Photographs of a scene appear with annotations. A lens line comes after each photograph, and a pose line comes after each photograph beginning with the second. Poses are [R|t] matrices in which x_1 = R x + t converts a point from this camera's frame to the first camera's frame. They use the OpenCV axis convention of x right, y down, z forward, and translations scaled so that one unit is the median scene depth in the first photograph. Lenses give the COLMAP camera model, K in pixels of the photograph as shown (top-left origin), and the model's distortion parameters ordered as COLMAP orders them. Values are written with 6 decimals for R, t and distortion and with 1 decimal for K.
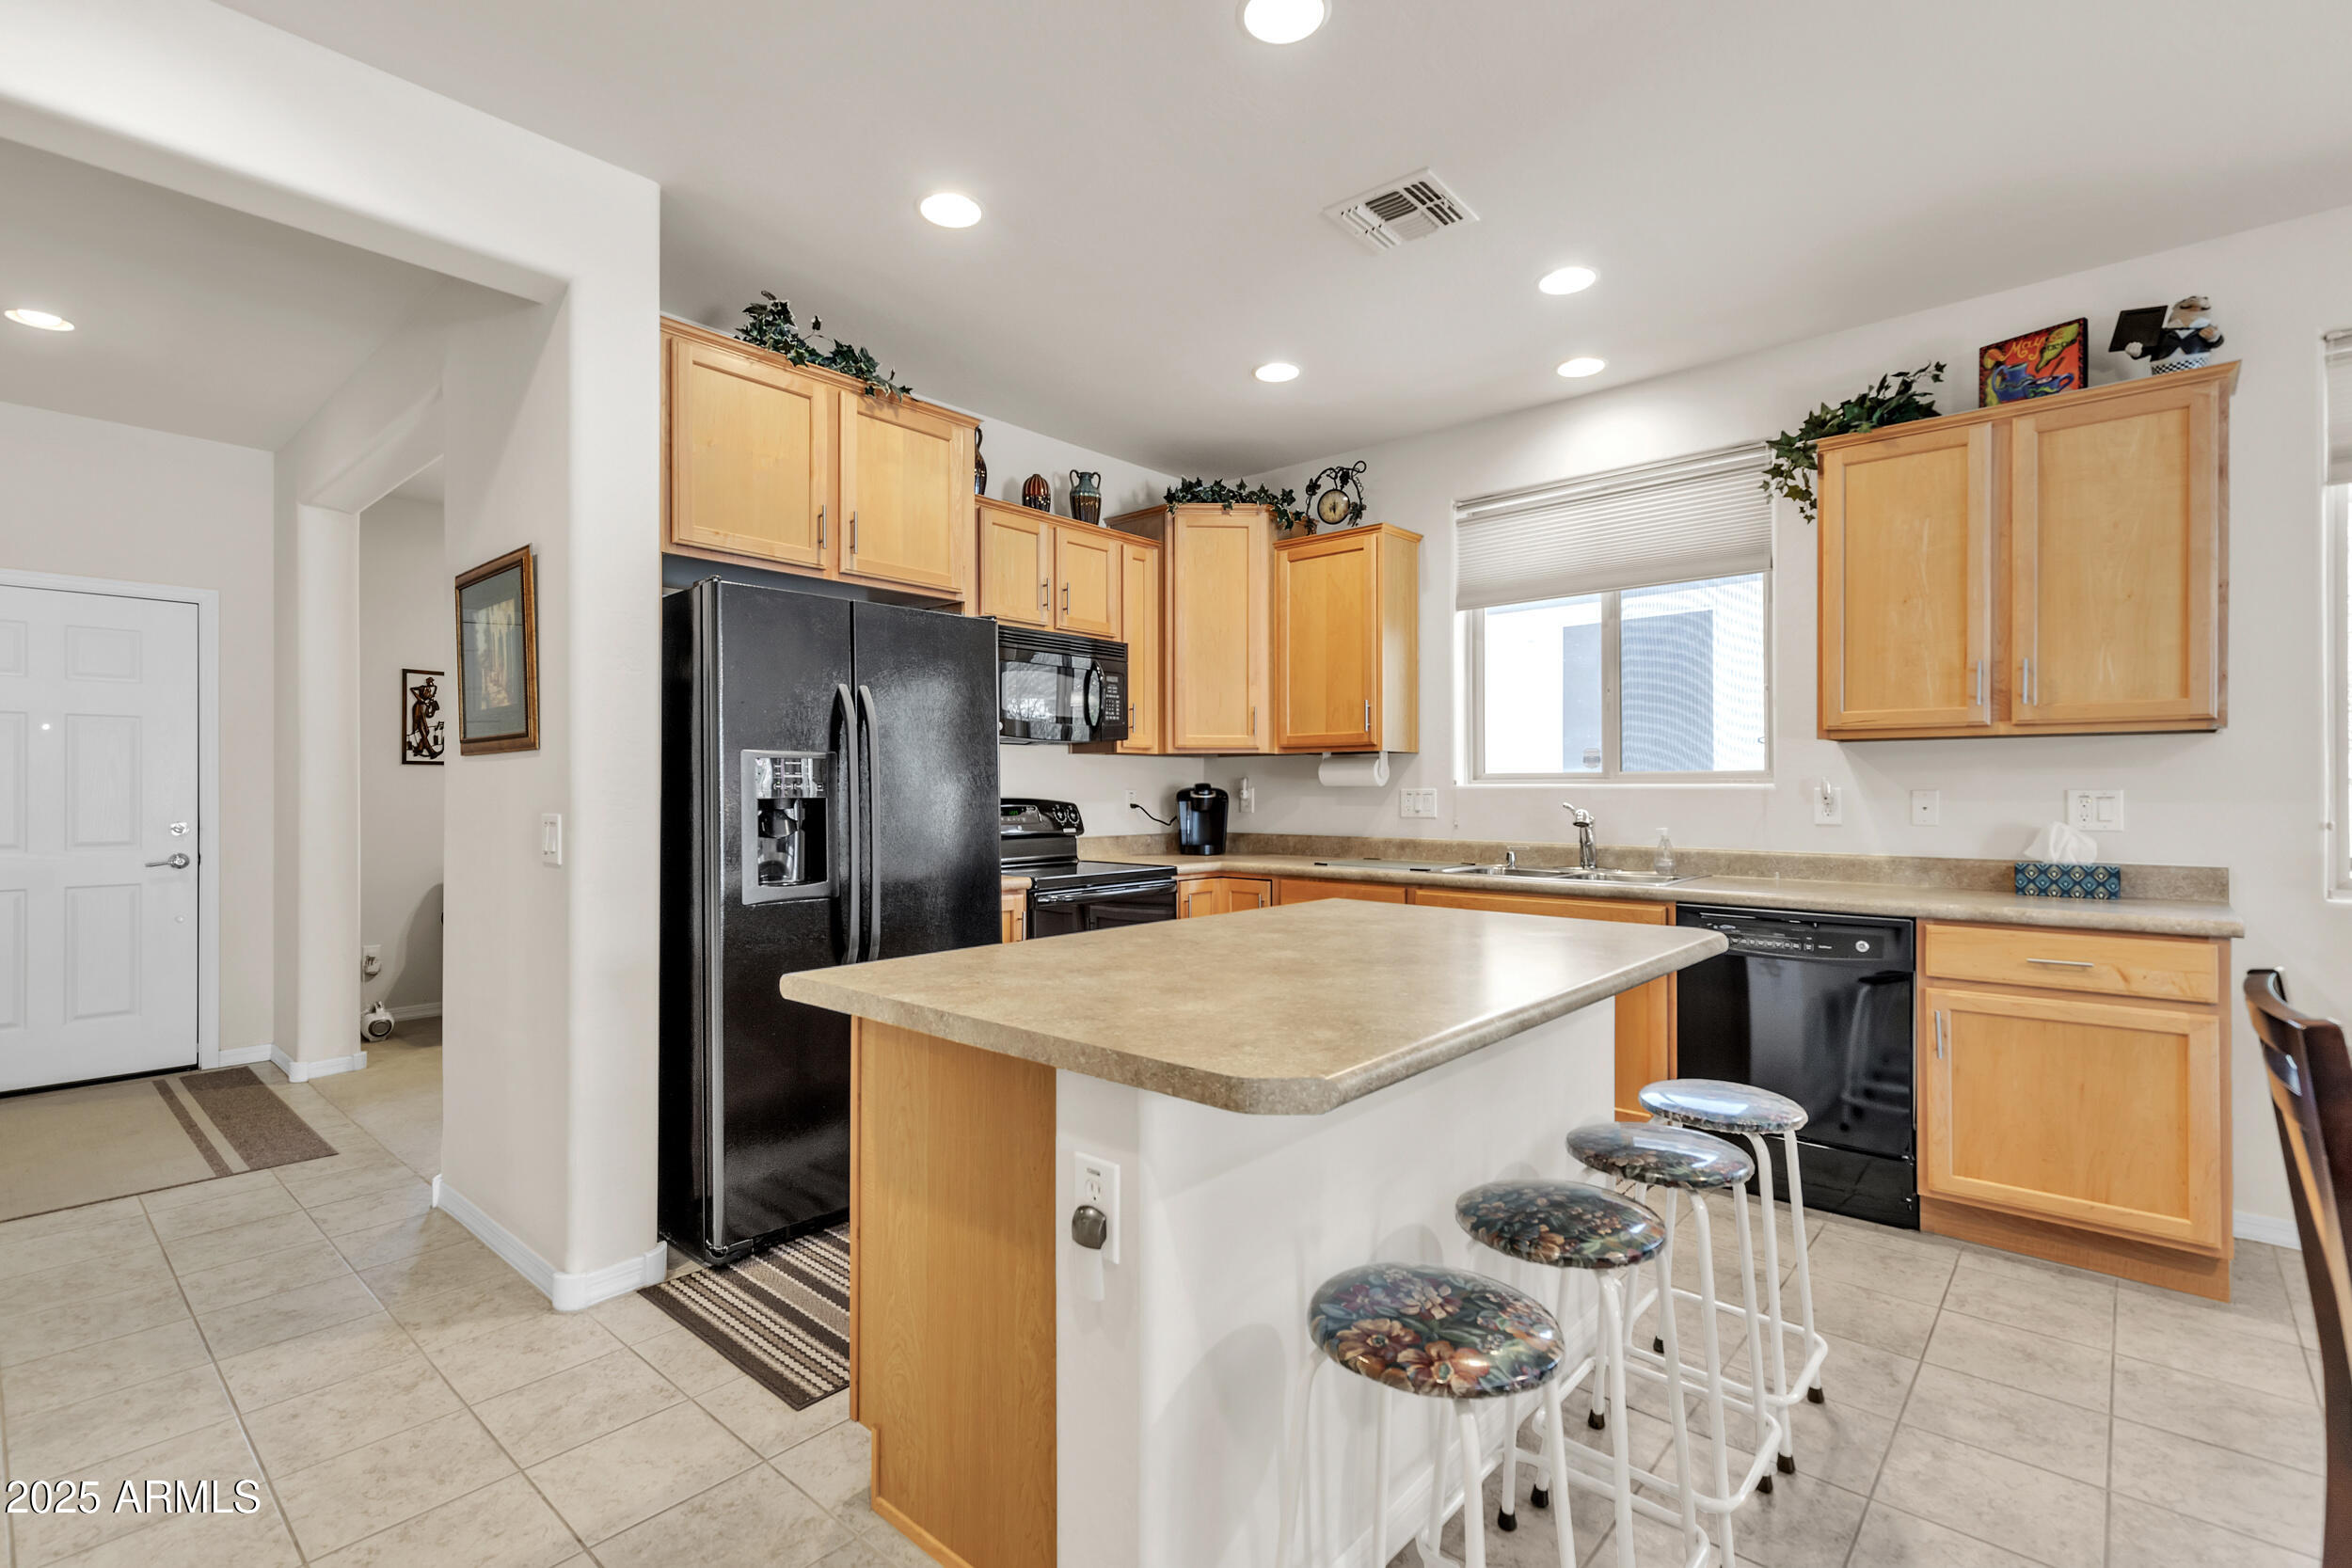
lens RADIAL K [[1079.0, 0, 1166.2], [0, 1079.0, 783.2], [0, 0, 1]] dist [0.008866, -0.000220]
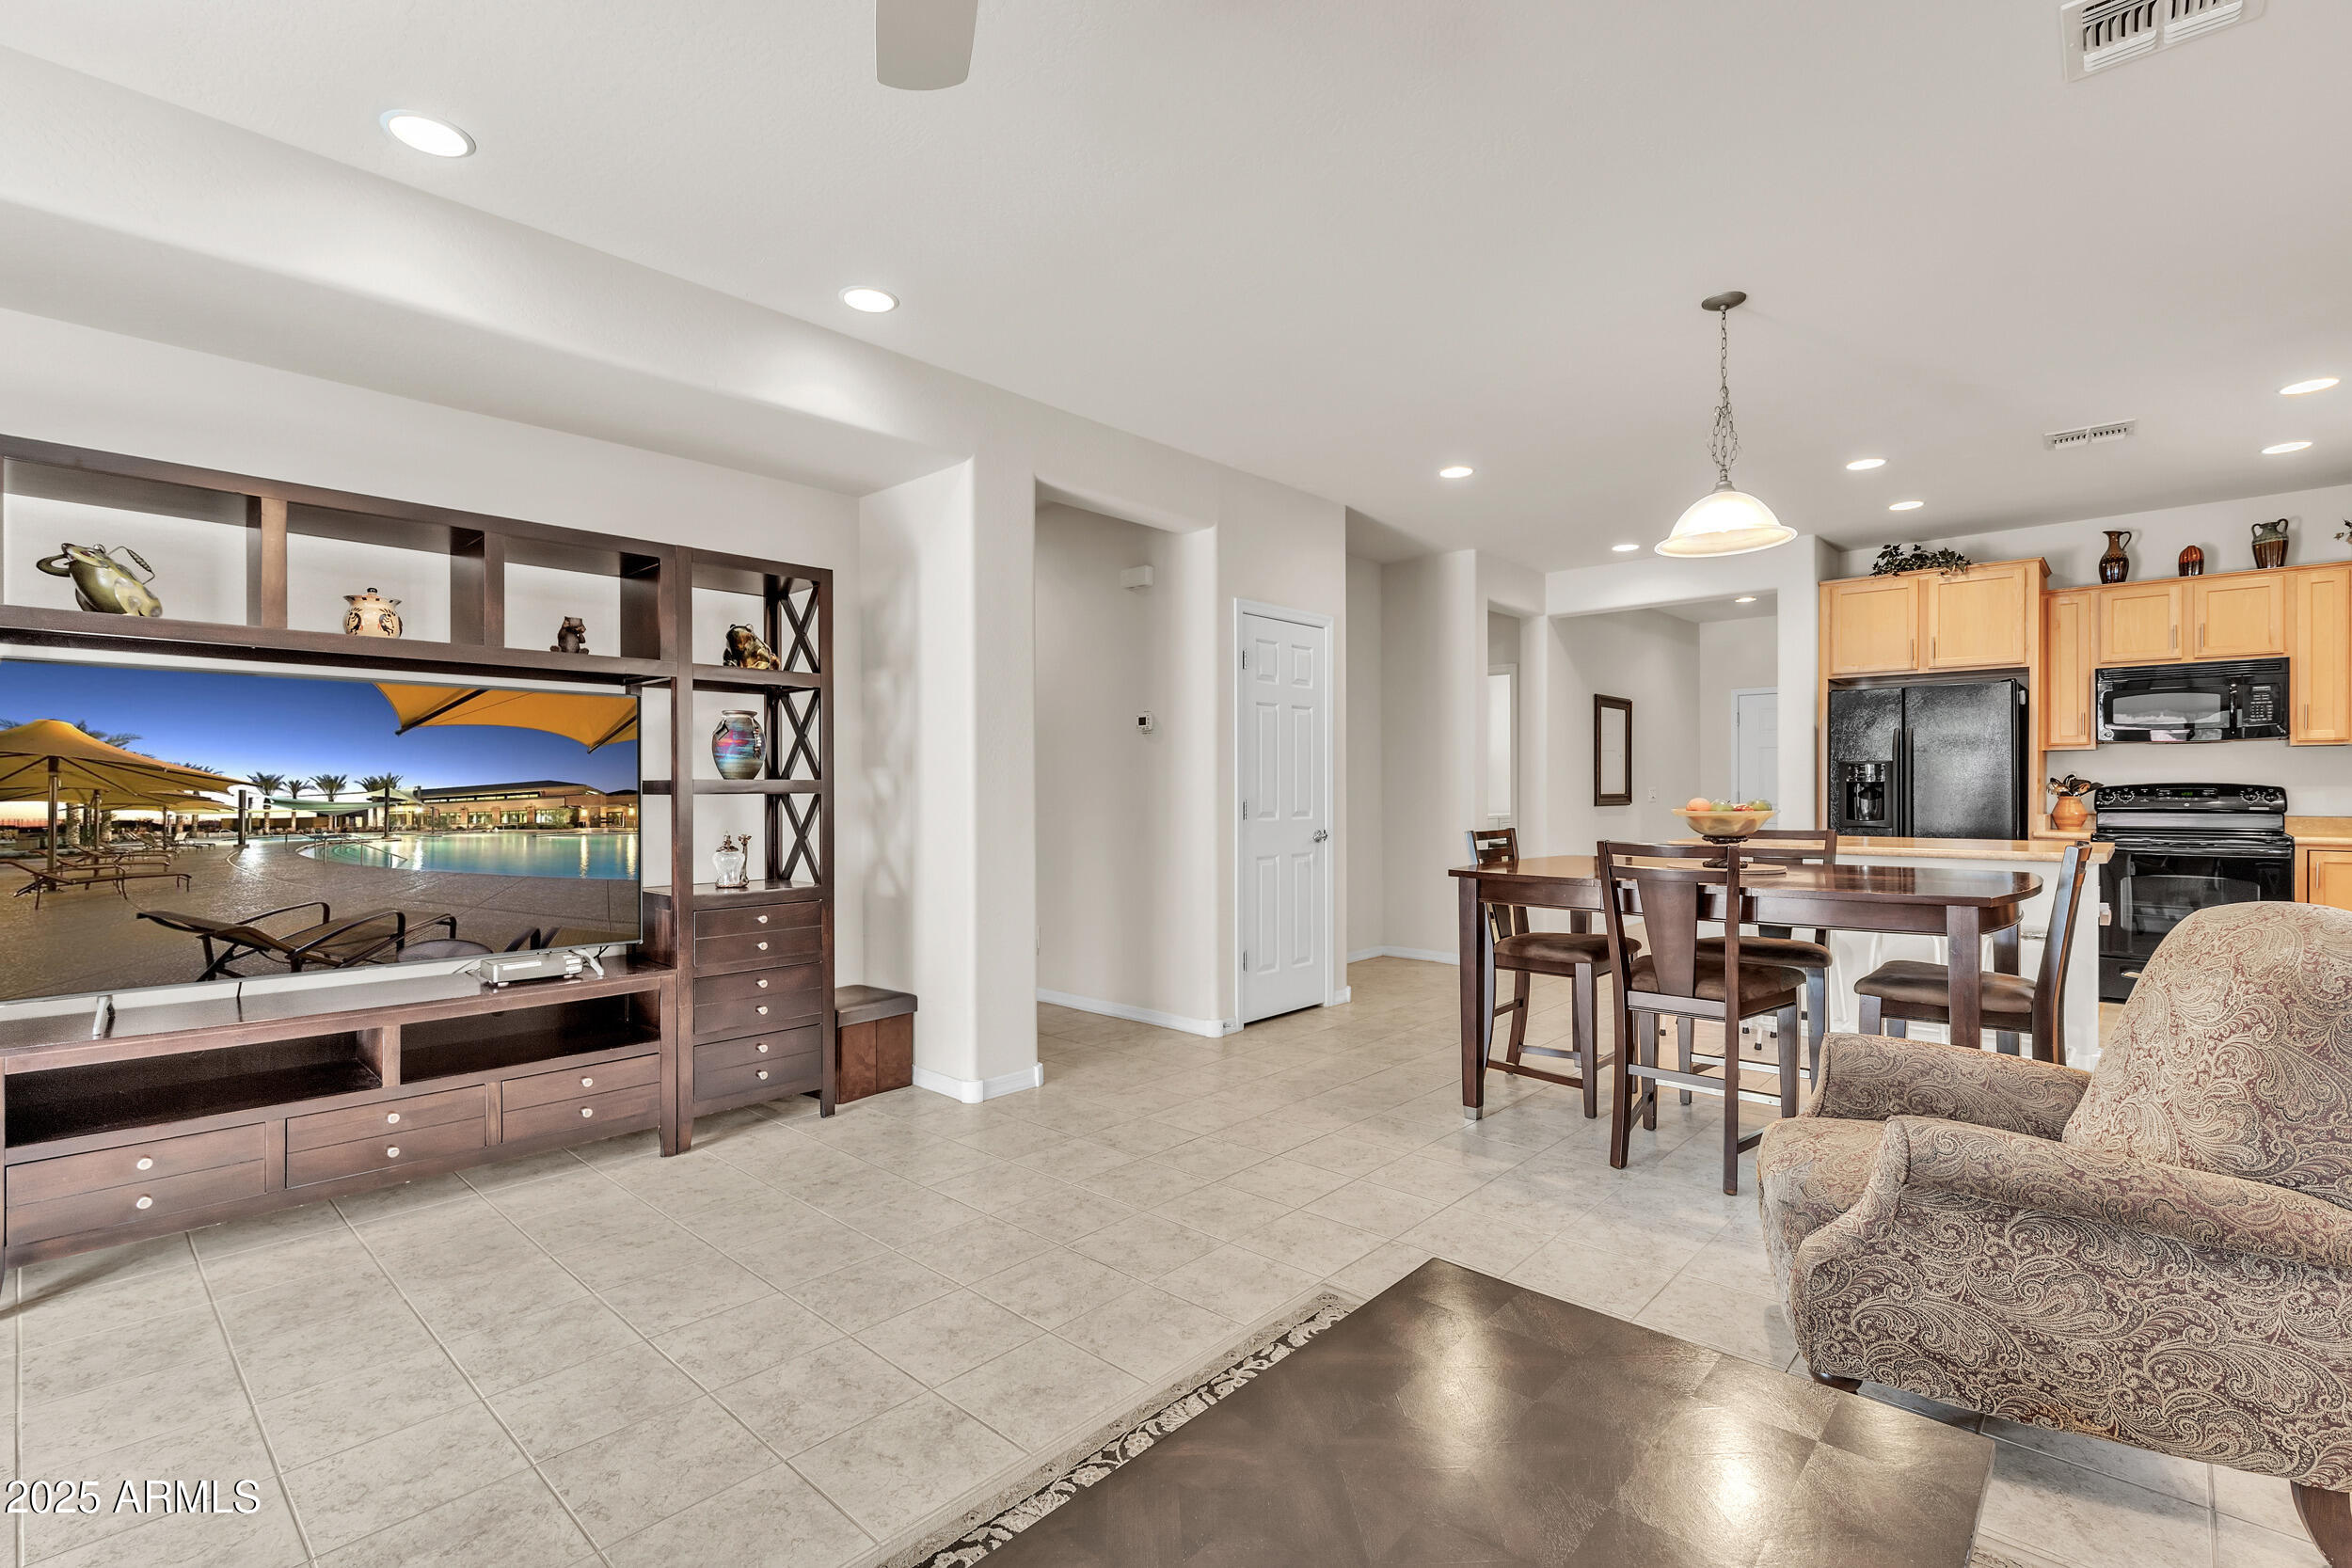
lens RADIAL K [[1079.0, 0, 1174.3], [0, 1079.0, 784.5], [0, 0, 1]] dist [0.008866, -0.000220]
pose [[-0.019355, -0.003541, -0.999806, 1.327063], [0.006577, 0.999972, -0.003669, 0.012879], [0.999791, -0.006647, -0.019332, -0.272130]]
